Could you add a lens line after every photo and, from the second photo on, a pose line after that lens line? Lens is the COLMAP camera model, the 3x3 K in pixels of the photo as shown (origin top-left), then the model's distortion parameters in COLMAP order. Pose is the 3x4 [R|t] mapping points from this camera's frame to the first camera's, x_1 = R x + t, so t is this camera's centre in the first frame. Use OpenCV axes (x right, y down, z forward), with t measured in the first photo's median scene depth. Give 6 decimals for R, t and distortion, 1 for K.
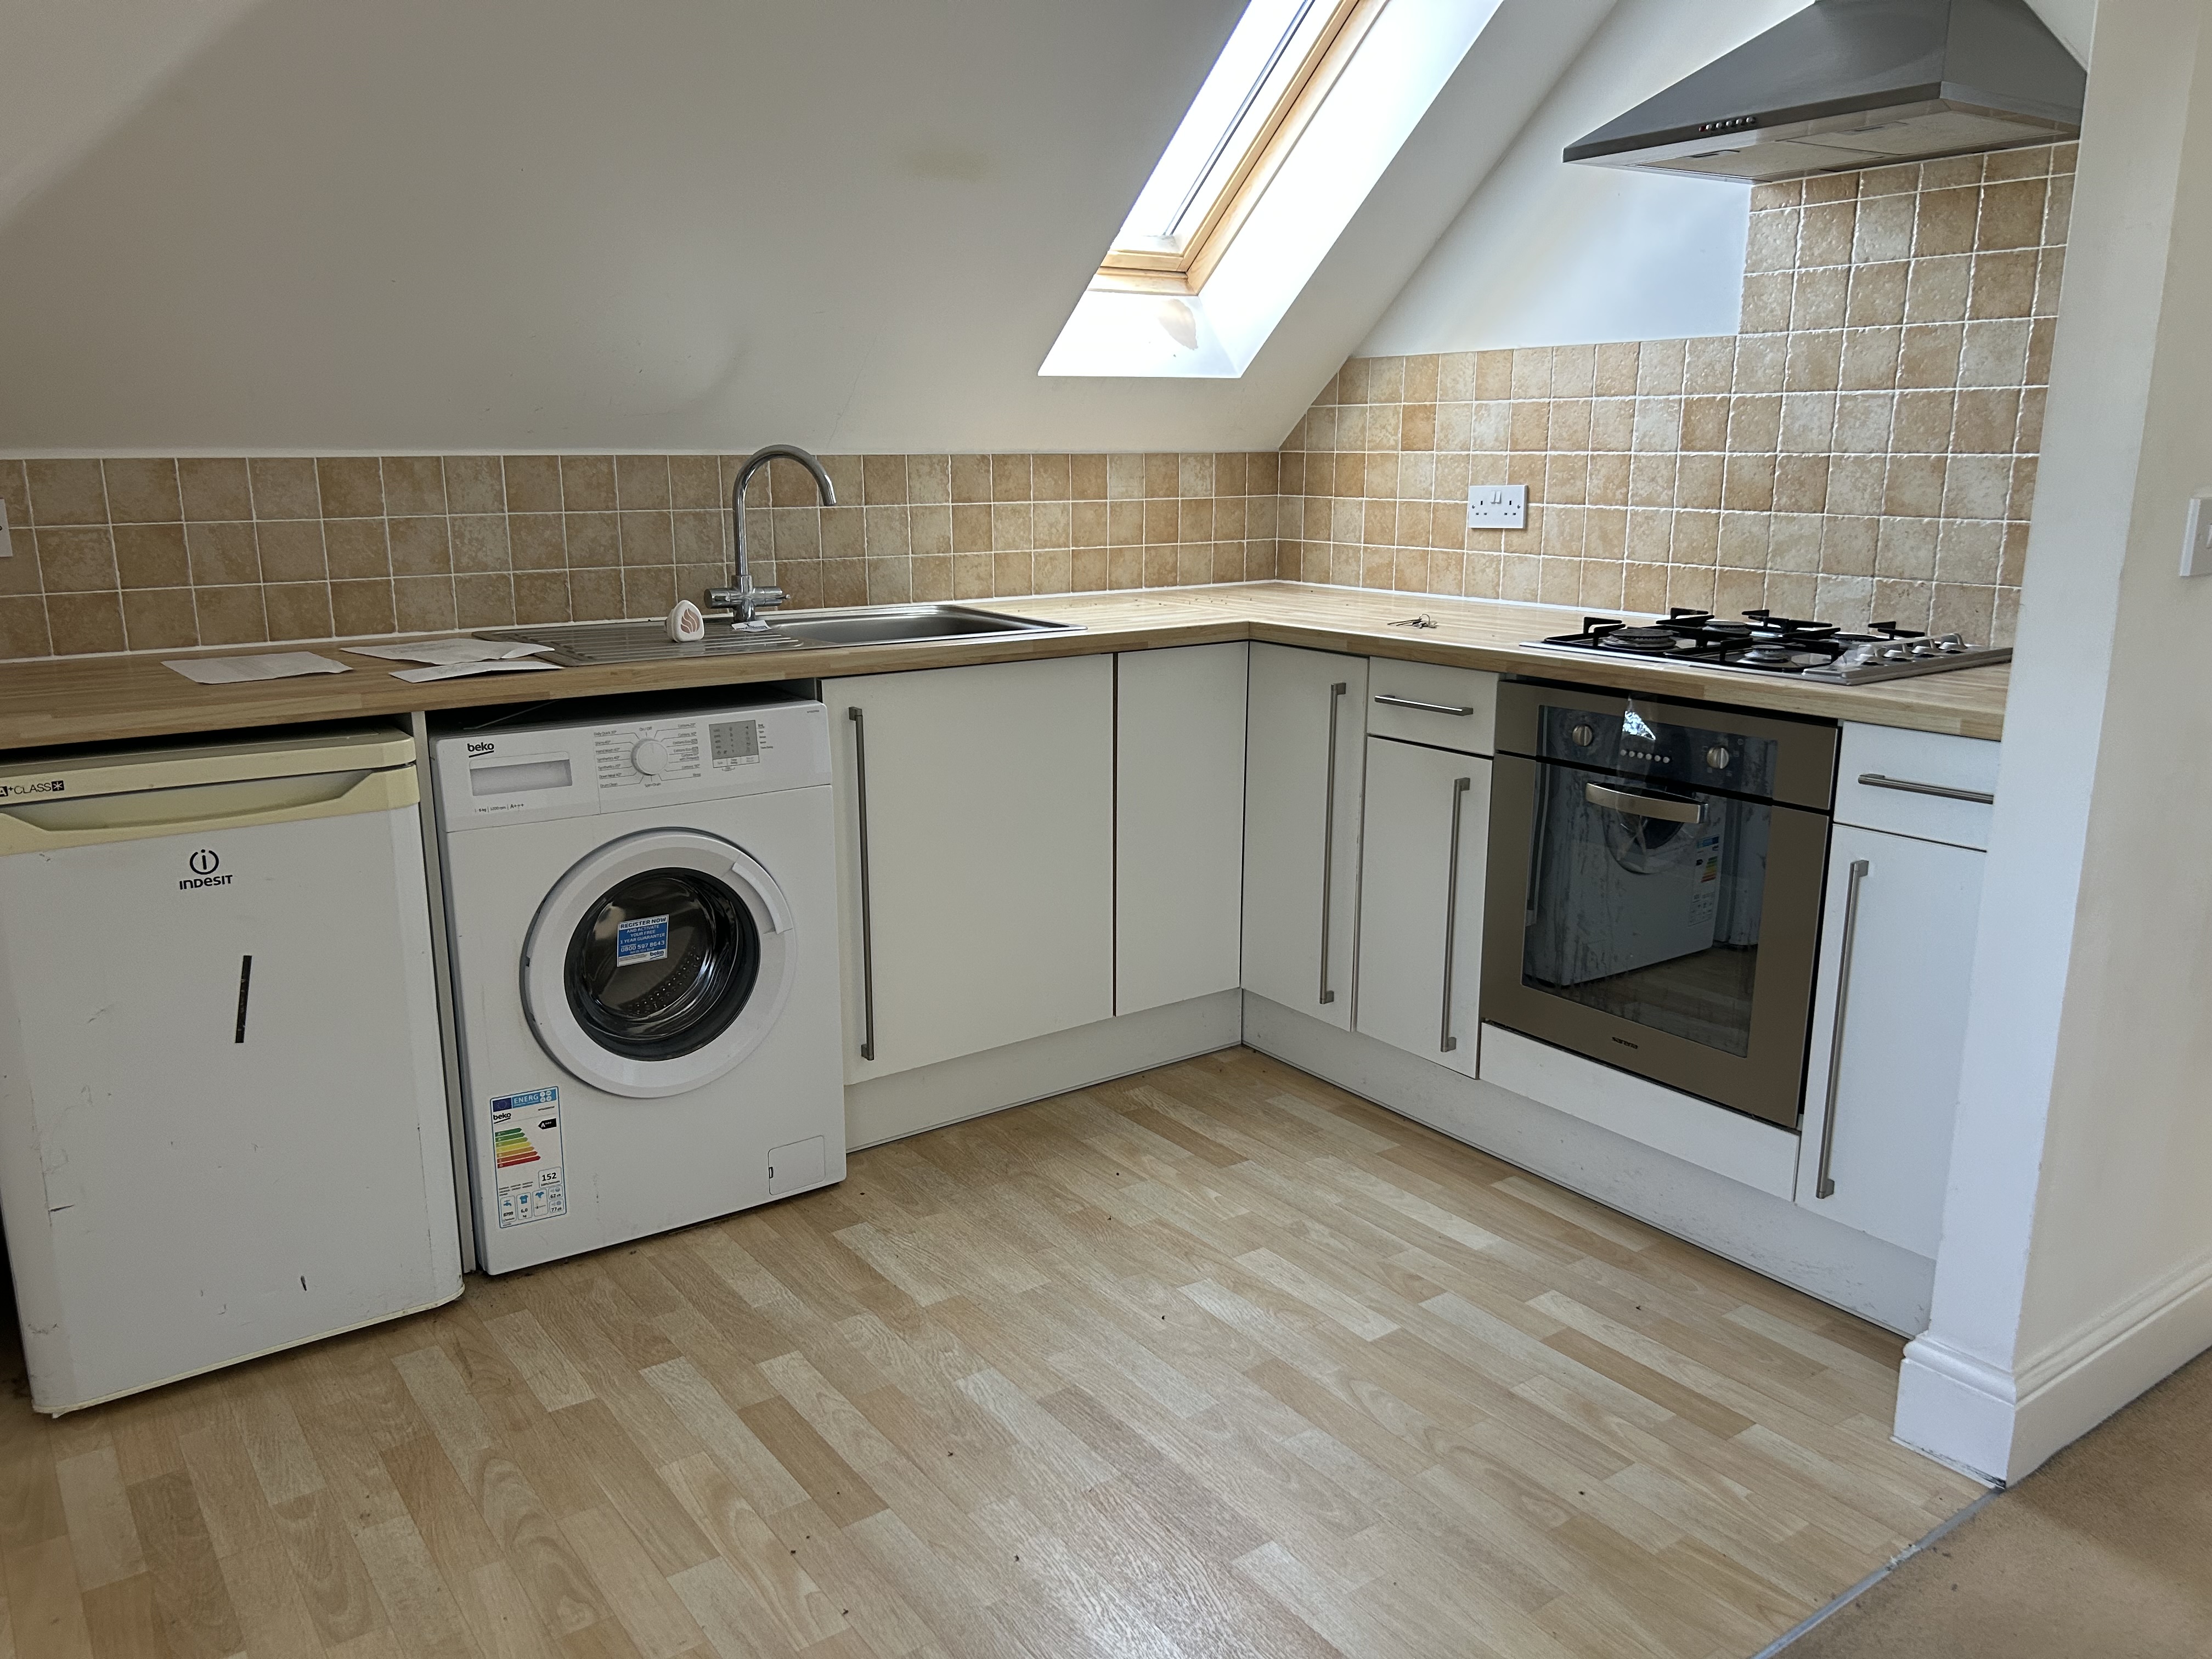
lens RADIAL K [[1671.8, 0, 1106.0], [0, 1671.8, 829.5], [0, 0, 1]] dist [0.106485, -0.171114]
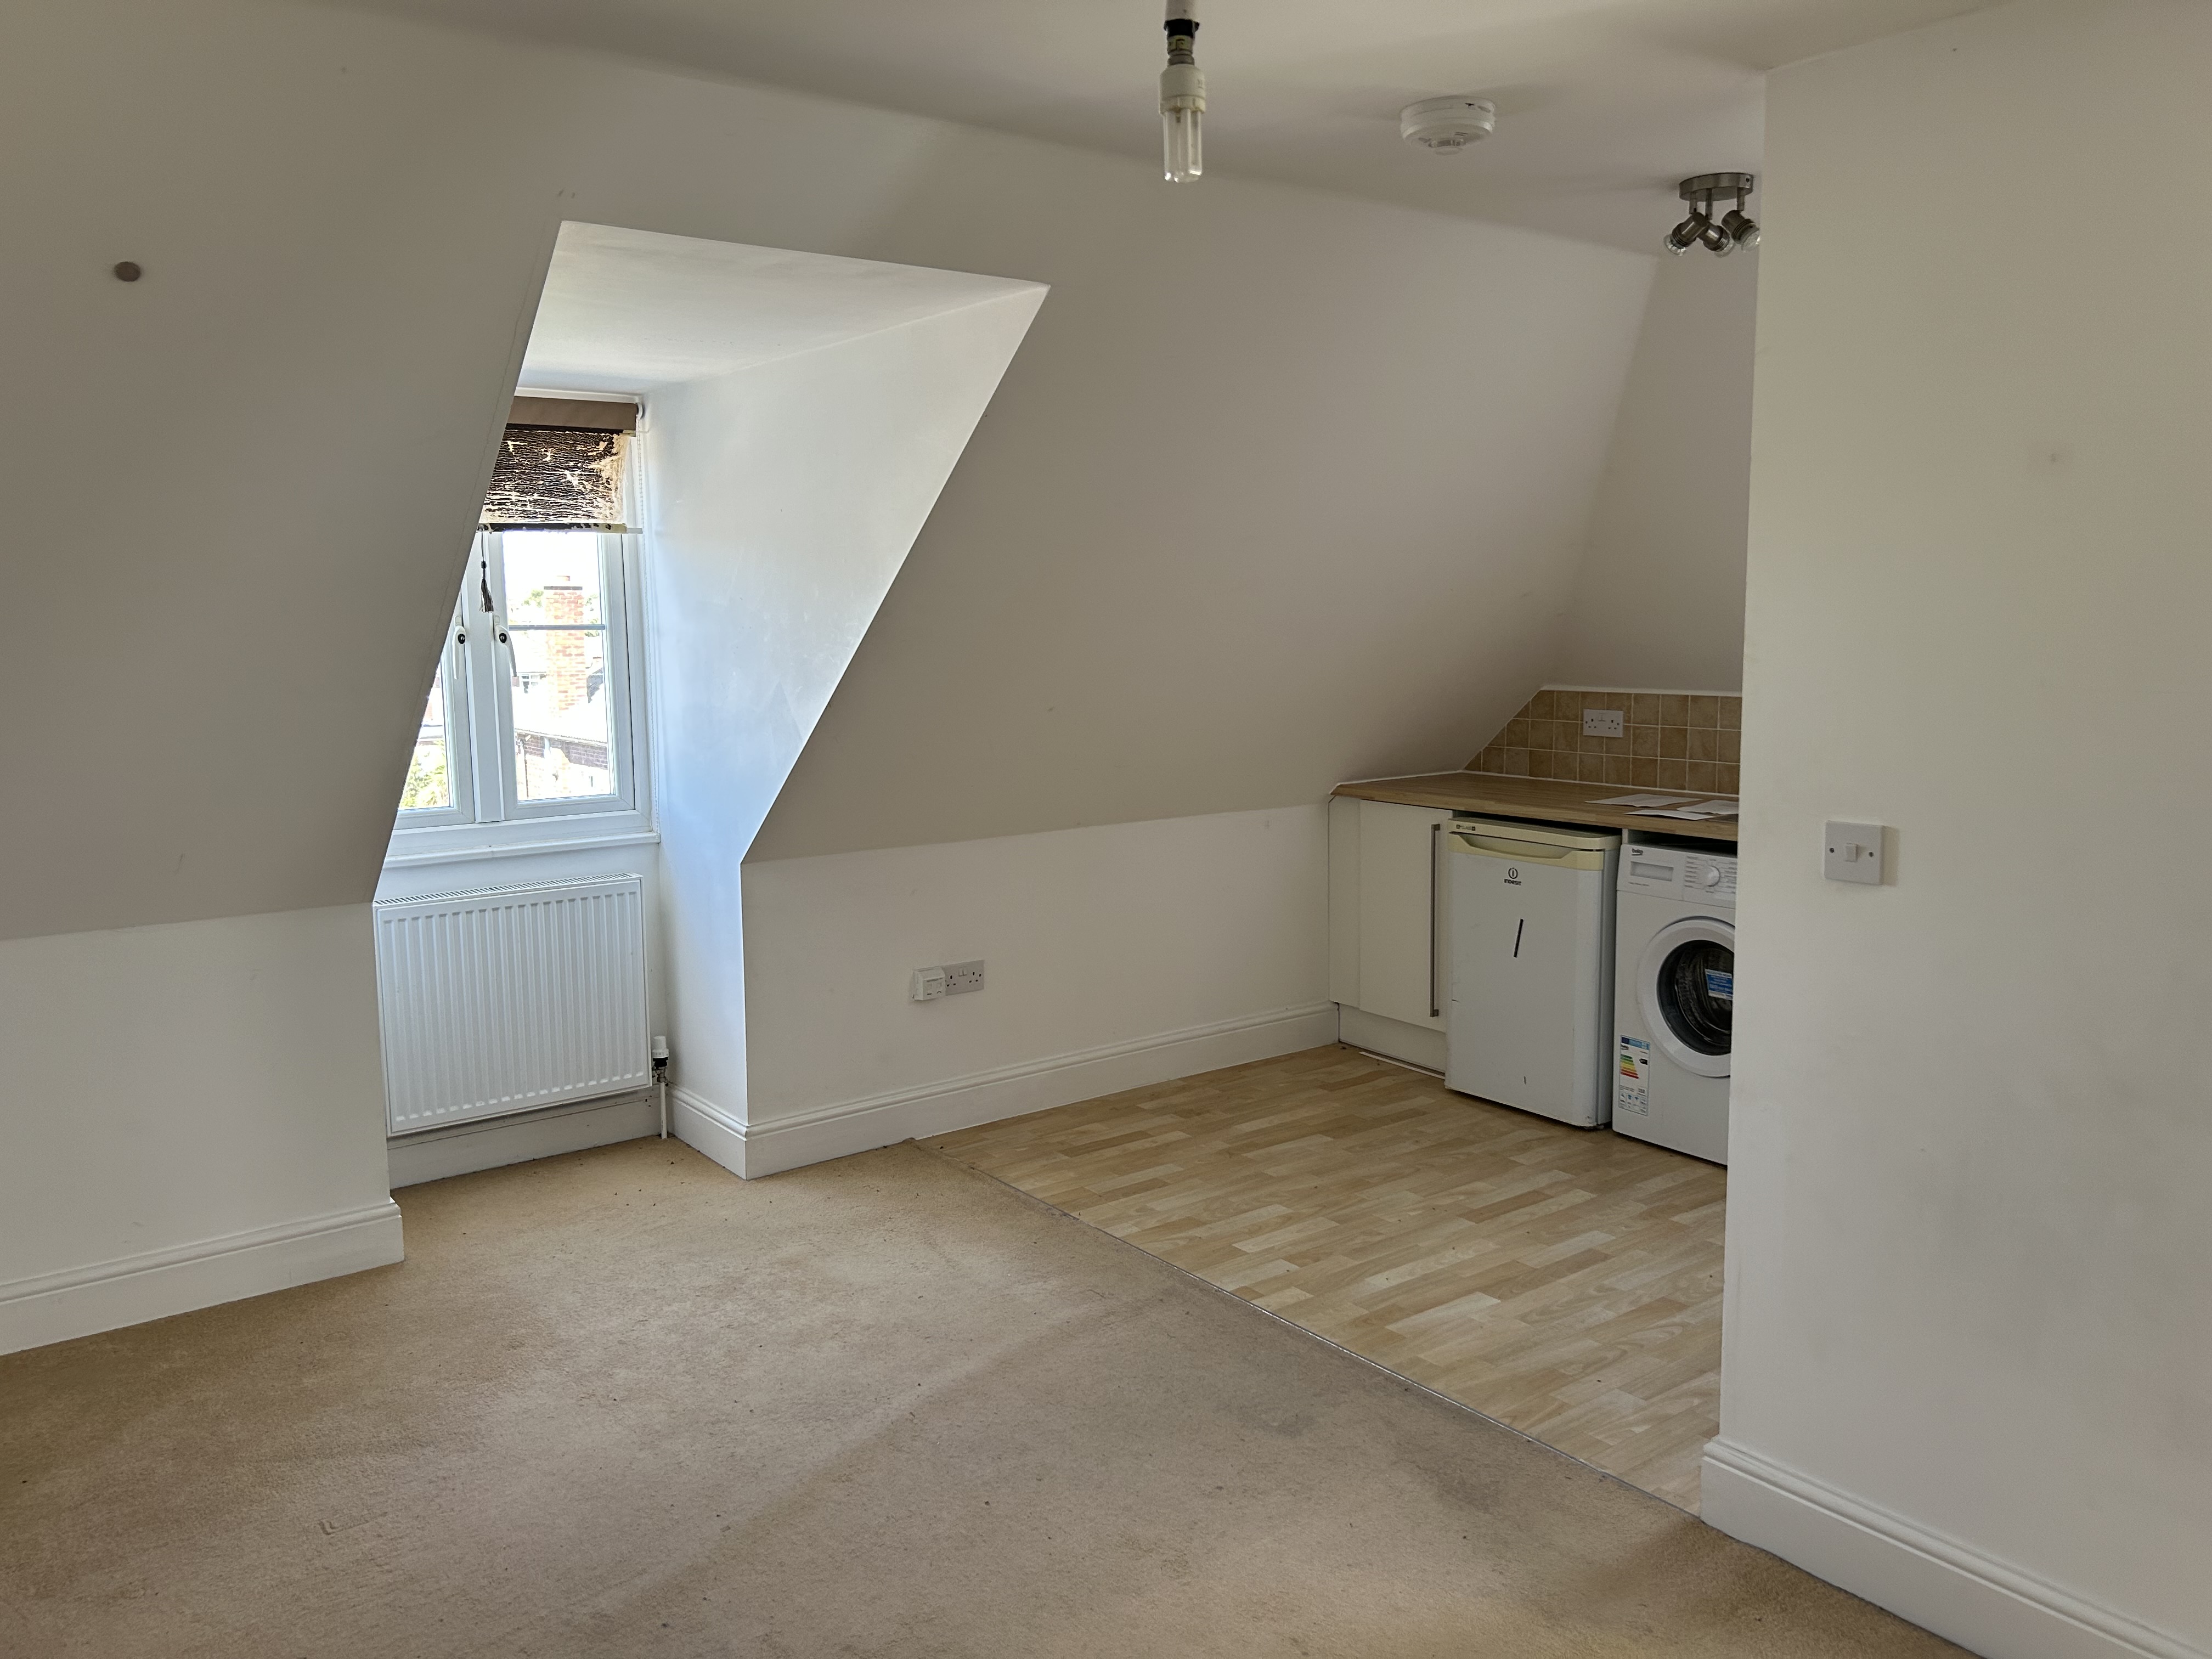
lens RADIAL K [[1703.2, 0, 1084.6], [0, 1703.2, 796.1], [0, 0, 1]] dist [0.082366, -0.146638]
pose [[0.009321, 0.111911, -0.993674, 1.383400], [-0.216133, 0.970453, 0.107269, -0.162040], [0.976319, 0.213766, 0.033233, 0.267798]]
